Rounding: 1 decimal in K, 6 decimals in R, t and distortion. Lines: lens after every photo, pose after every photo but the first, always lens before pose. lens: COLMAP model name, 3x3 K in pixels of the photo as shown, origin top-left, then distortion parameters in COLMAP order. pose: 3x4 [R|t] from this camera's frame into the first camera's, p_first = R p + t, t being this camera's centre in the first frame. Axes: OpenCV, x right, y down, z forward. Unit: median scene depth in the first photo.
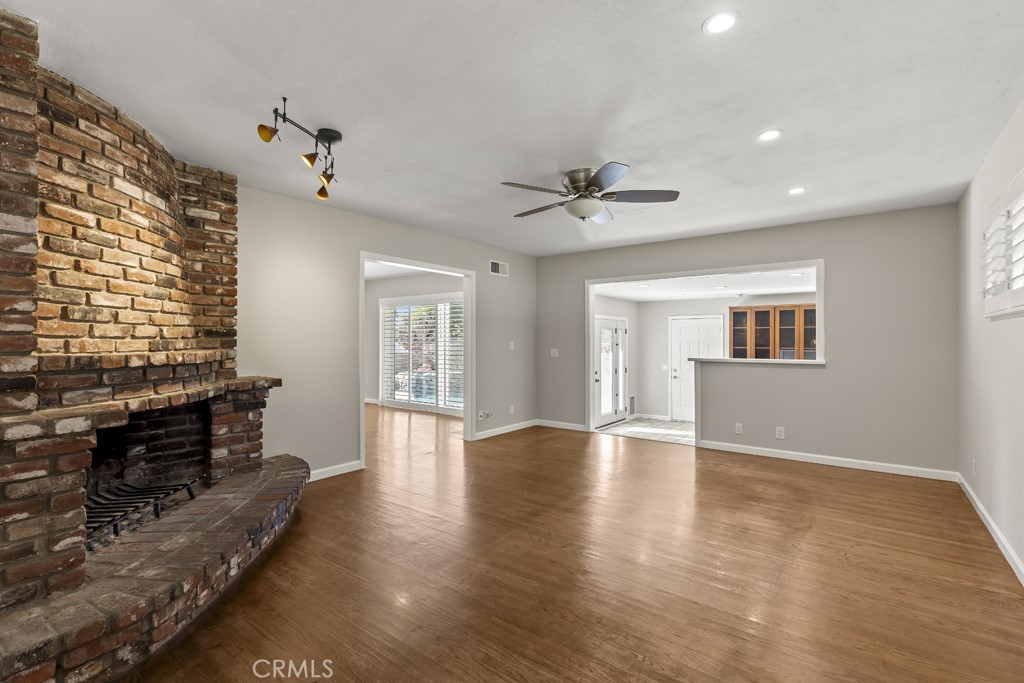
lens RADIAL K [[461.4, 0, 512.0], [0, 461.4, 341.5], [0, 0, 1]] dist [0.005545, 0.000328]
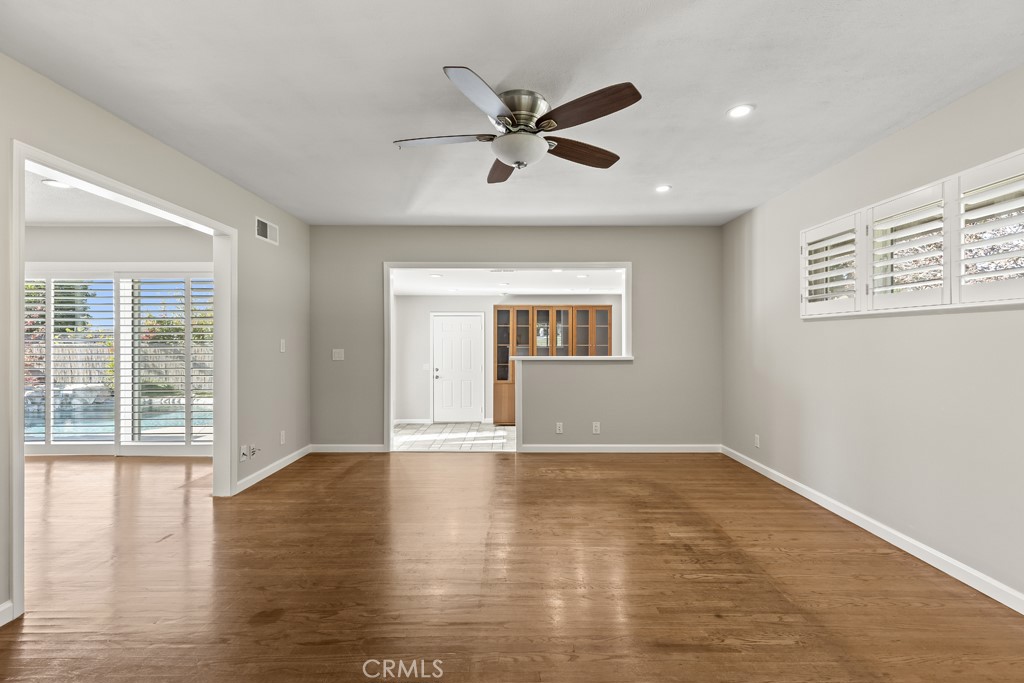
lens RADIAL K [[461.4, 0, 512.0], [0, 461.4, 341.5], [0, 0, 1]] dist [0.005545, 0.000328]
pose [[0.794556, -0.003152, 0.607183, -0.171723], [0.000839, 0.999991, 0.004093, 0.001134], [-0.607190, -0.002743, 0.794552, 0.270265]]
